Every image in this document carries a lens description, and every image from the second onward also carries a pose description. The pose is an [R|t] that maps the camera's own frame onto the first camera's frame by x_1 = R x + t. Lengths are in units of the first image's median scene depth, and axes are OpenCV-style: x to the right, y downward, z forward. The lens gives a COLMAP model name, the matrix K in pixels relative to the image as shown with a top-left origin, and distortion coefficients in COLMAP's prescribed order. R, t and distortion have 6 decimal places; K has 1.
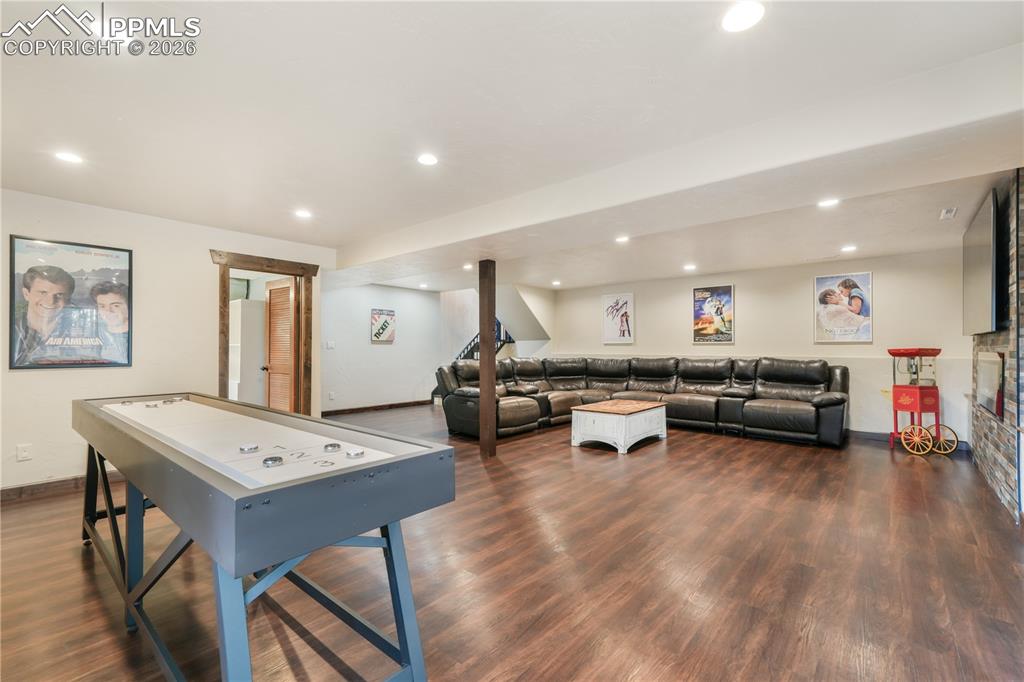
lens RADIAL K [[445.9, 0, 508.6], [0, 445.9, 343.6], [0, 0, 1]] dist [0.007412, 0.000207]
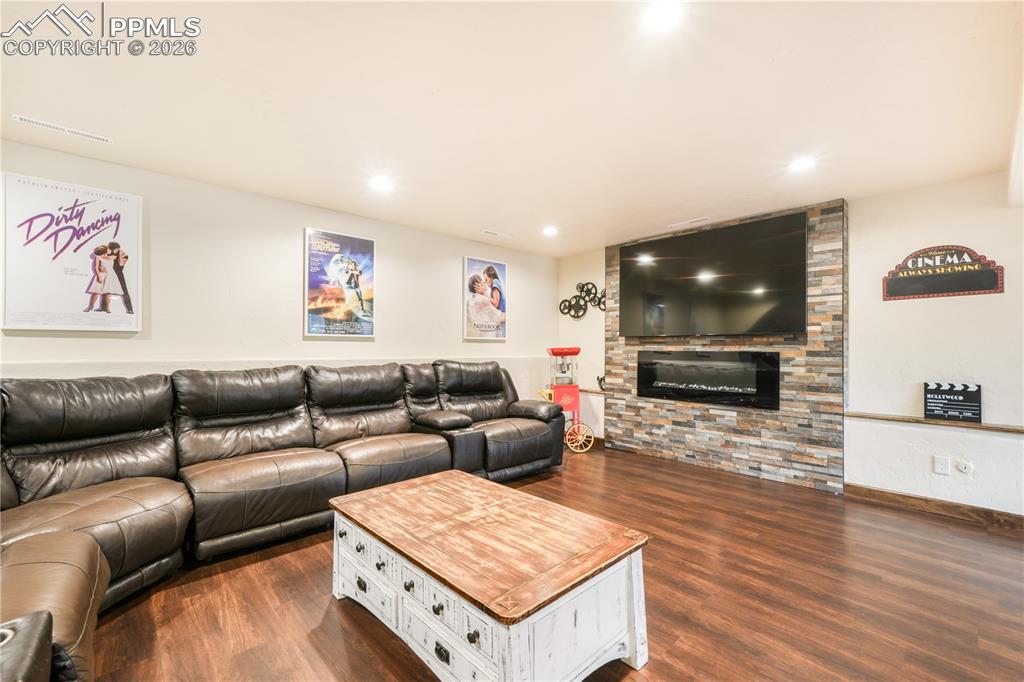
lens RADIAL K [[445.9, 0, 512.8], [0, 445.9, 343.4], [0, 0, 1]] dist [0.007412, 0.000207]
pose [[0.094485, 0.011308, 0.995462, -0.074363], [-0.014469, 0.999845, -0.009984, 0.009385], [-0.995421, -0.013460, 0.094634, 0.742019]]
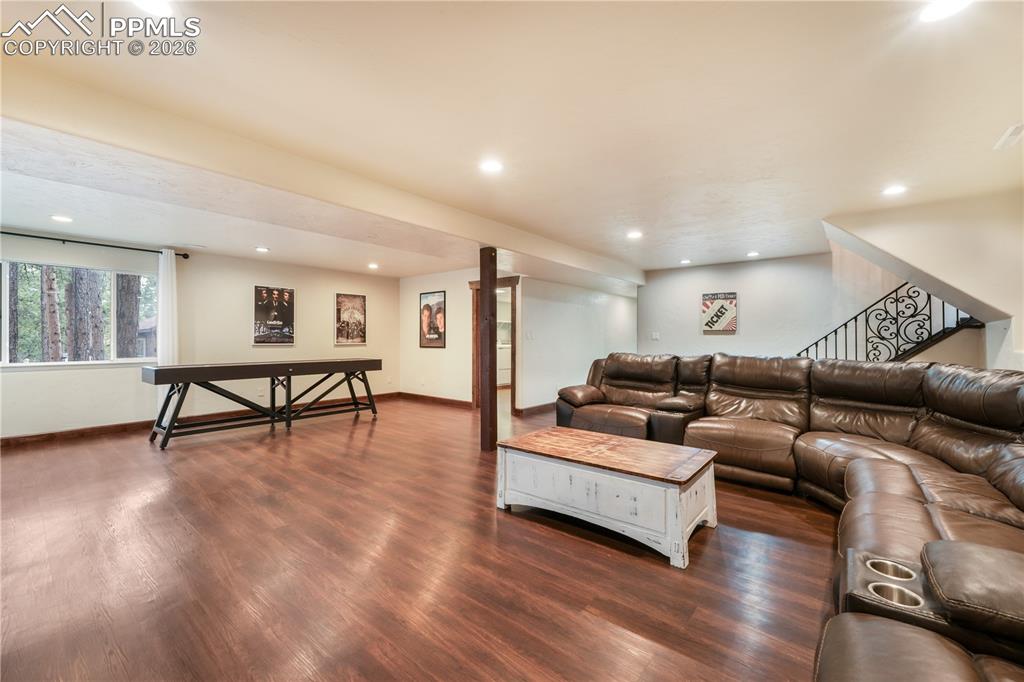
lens RADIAL K [[407.5, 0, 505.2], [0, 407.5, 340.2], [0, 0, 1]] dist [-0.002991, 0.001295]
pose [[0.023001, 0.002064, -0.999733, 0.577842], [0.008360, 0.999963, 0.002257, 0.008668], [0.999700, -0.008410, 0.022983, 0.691296]]
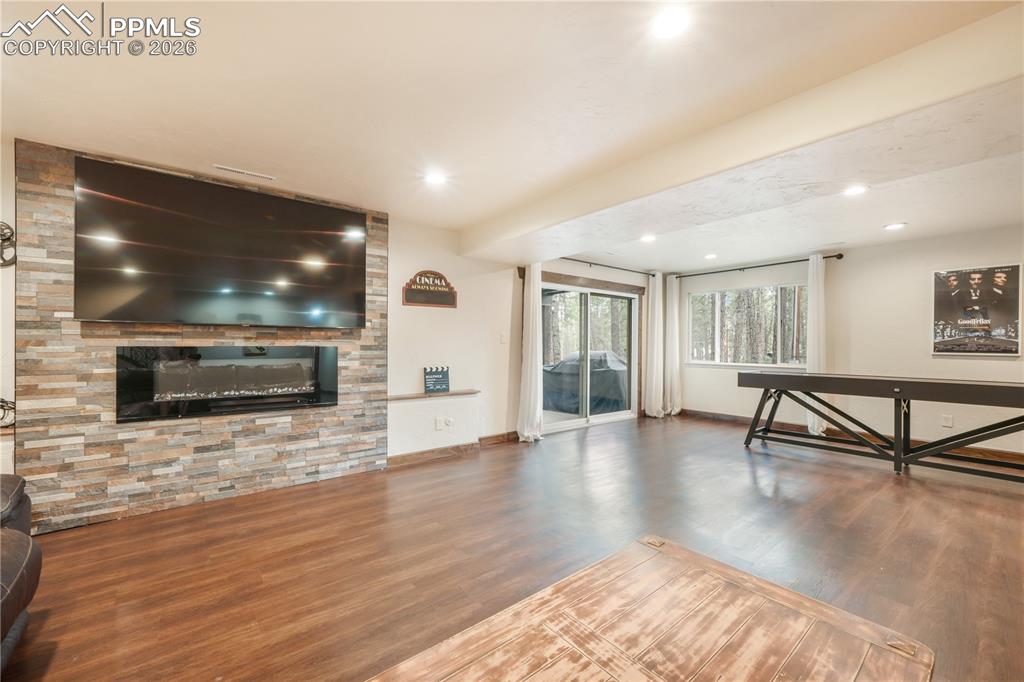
lens RADIAL K [[407.5, 0, 513.2], [0, 407.5, 346.4], [0, 0, 1]] dist [-0.002991, 0.001295]
pose [[-0.985500, -0.005252, 0.169592, 0.212855], [-0.005947, 0.999976, -0.003587, 0.010057], [-0.169569, -0.004543, -0.985508, 0.919797]]
